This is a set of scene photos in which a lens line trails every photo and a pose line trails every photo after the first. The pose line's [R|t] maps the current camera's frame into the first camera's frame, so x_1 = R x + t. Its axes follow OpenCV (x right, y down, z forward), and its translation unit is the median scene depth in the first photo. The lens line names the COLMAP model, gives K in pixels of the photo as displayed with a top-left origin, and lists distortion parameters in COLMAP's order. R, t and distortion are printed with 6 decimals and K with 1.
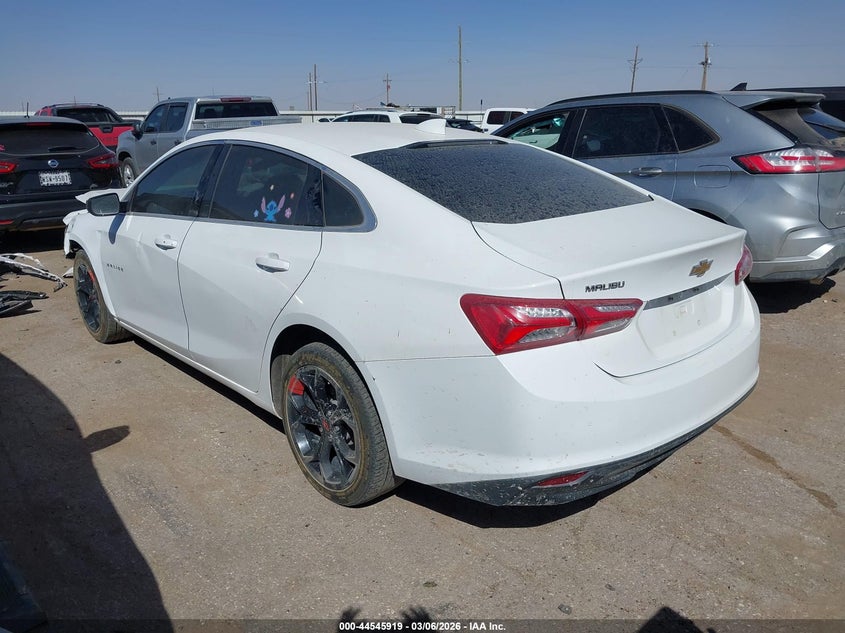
lens RADIAL K [[653.1, 0, 419.7], [0, 653.1, 319.7], [0, 0, 1]] dist [-0.024356, 0.000510]
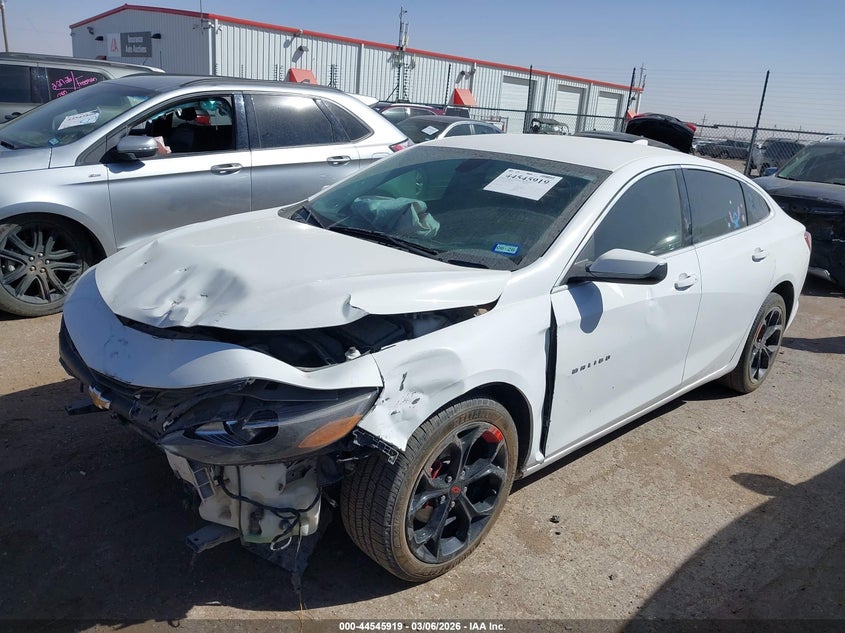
lens RADIAL K [[653.1, 0, 419.7], [0, 653.1, 319.7], [0, 0, 1]] dist [-0.024356, 0.000510]
pose [[0.011119, -0.288276, 0.957483, -1.274066], [0.213679, 0.936109, 0.279359, -0.398117], [-0.976841, 0.201487, 0.072007, 1.313901]]
